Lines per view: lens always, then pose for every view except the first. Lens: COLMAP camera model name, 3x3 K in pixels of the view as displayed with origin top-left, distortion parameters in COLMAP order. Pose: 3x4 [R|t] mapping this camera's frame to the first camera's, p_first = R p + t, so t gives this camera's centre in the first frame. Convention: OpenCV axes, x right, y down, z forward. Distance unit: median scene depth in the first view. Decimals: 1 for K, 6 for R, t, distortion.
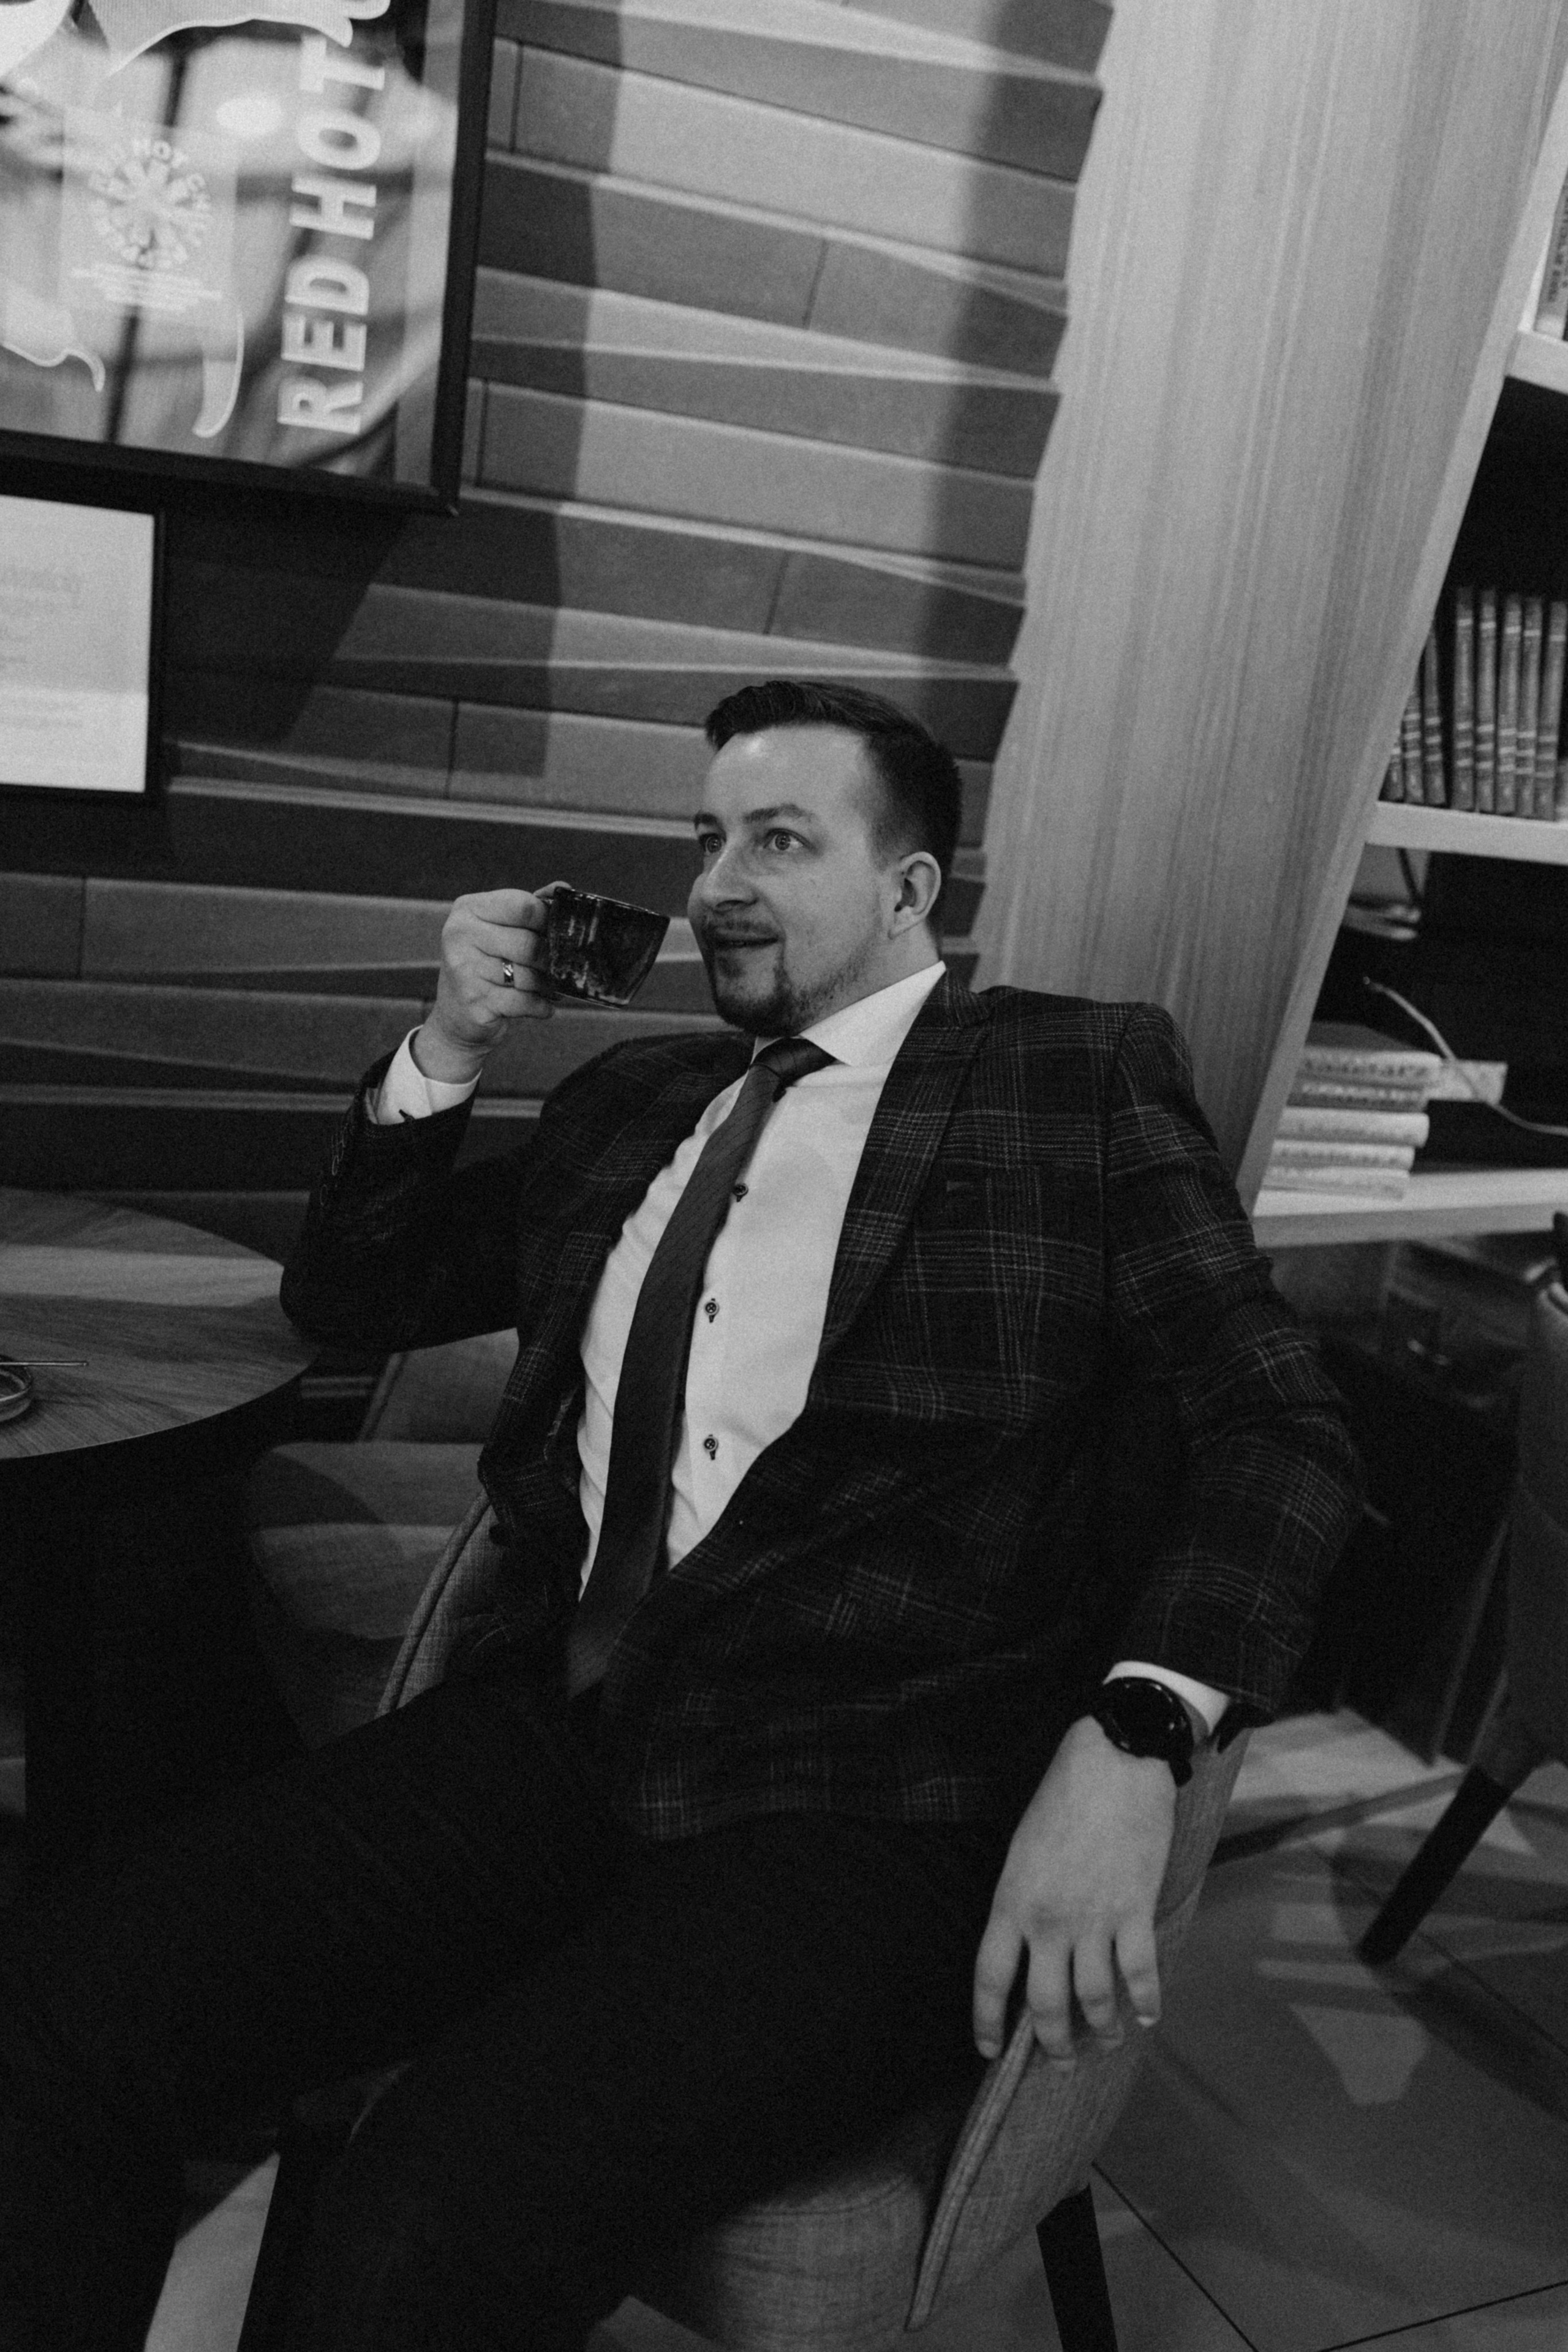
lens RADIAL K [[2204.9, 0, 785.4], [0, 2204.9, 1176.1], [0, 0, 1]] dist [-0.005640, 0.000000]
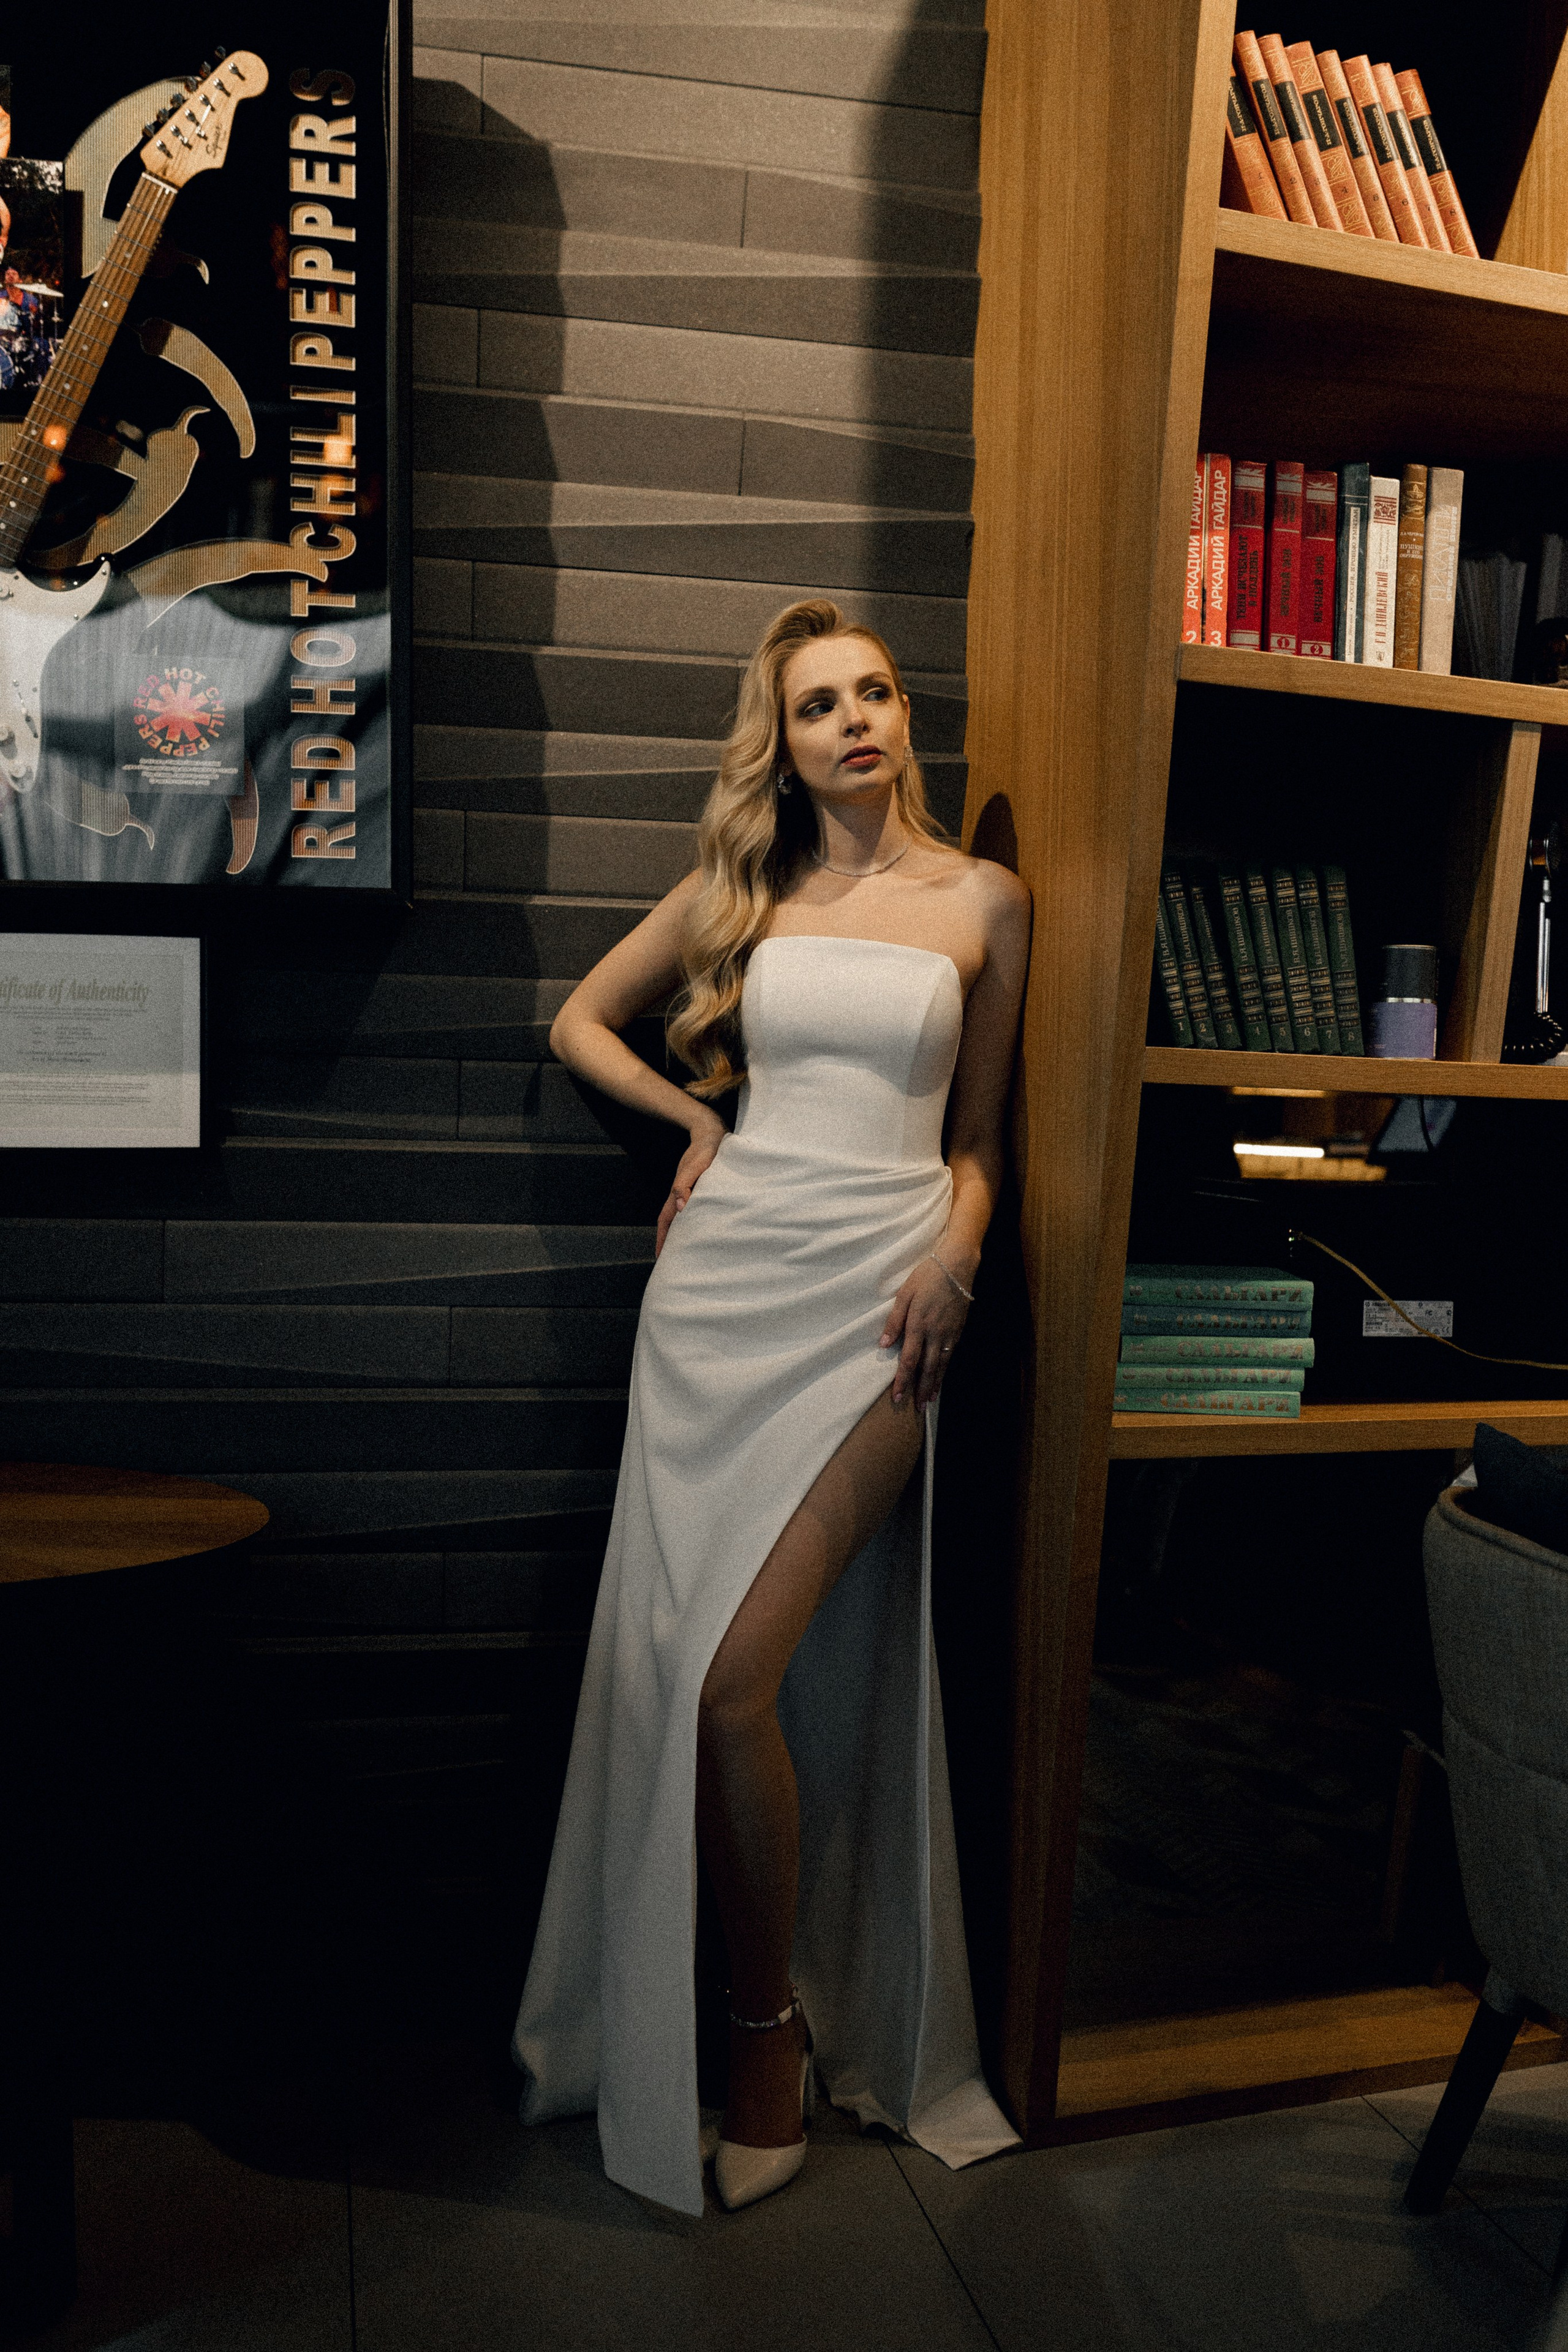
lens RADIAL K [[2204.9, 0, 783.0], [0, 2204.9, 1176.1], [0, 0, 1]] dist [-0.005640, 0.000000]
pose [[0.967272, -0.093107, -0.236044, 0.324460], [0.040683, 0.975118, -0.217921, 0.129025], [0.250461, 0.201186, 0.946992, -0.112466]]
